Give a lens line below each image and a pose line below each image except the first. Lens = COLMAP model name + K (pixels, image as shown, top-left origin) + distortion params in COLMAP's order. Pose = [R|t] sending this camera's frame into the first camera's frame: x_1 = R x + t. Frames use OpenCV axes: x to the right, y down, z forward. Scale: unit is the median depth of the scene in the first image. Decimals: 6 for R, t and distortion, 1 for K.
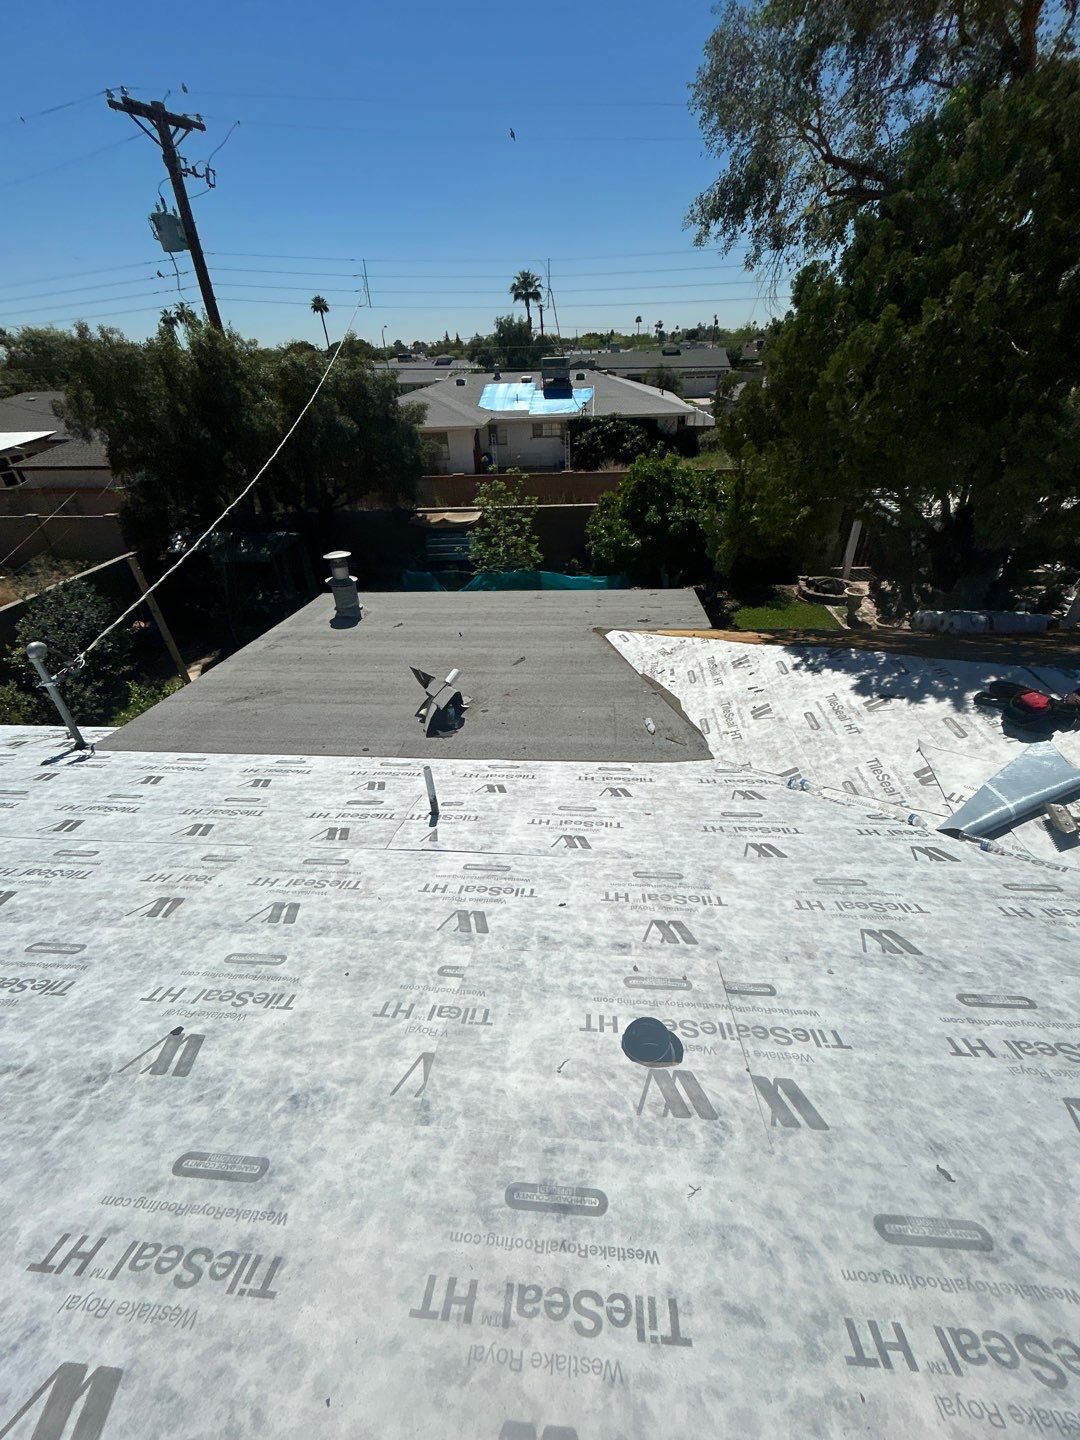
lens RADIAL K [[588.7, 0, 538.6], [0, 588.7, 717.5], [0, 0, 1]] dist [0.000355, 0.000055]
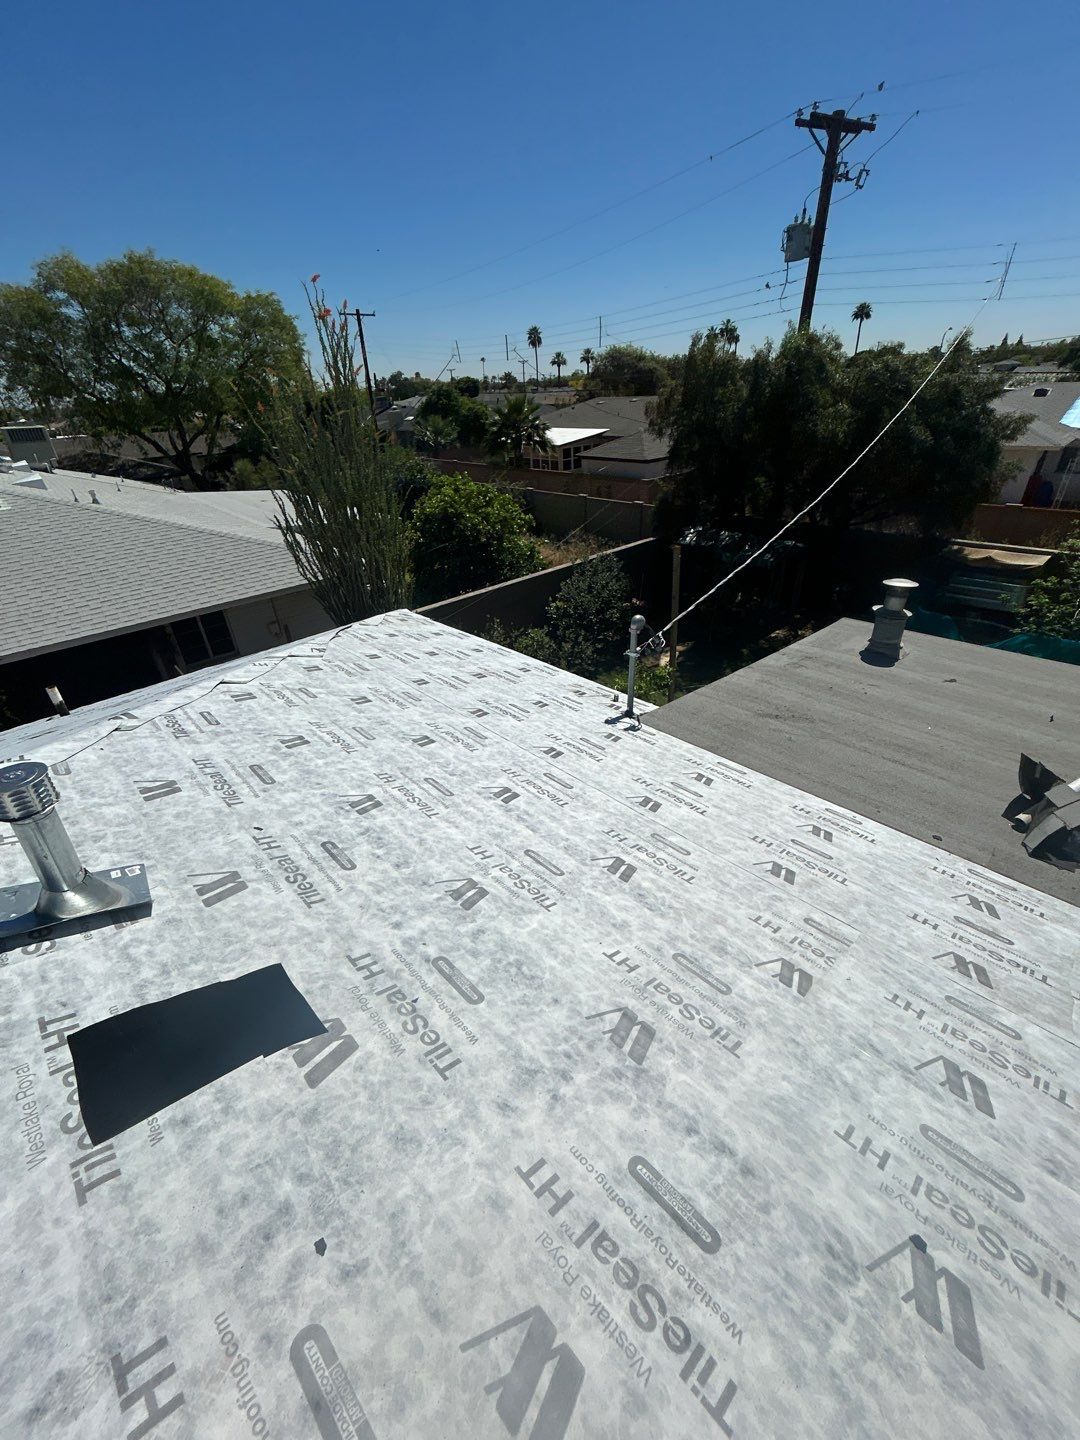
lens RADIAL K [[566.0, 0, 540.0], [0, 566.0, 720.0], [0, 0, 1]] dist [0.001037, -0.000269]
pose [[0.761885, 0.333437, -0.555293, -0.355308], [-0.329316, 0.937650, 0.111195, -0.004245], [0.557747, 0.098149, 0.824188, 0.033877]]
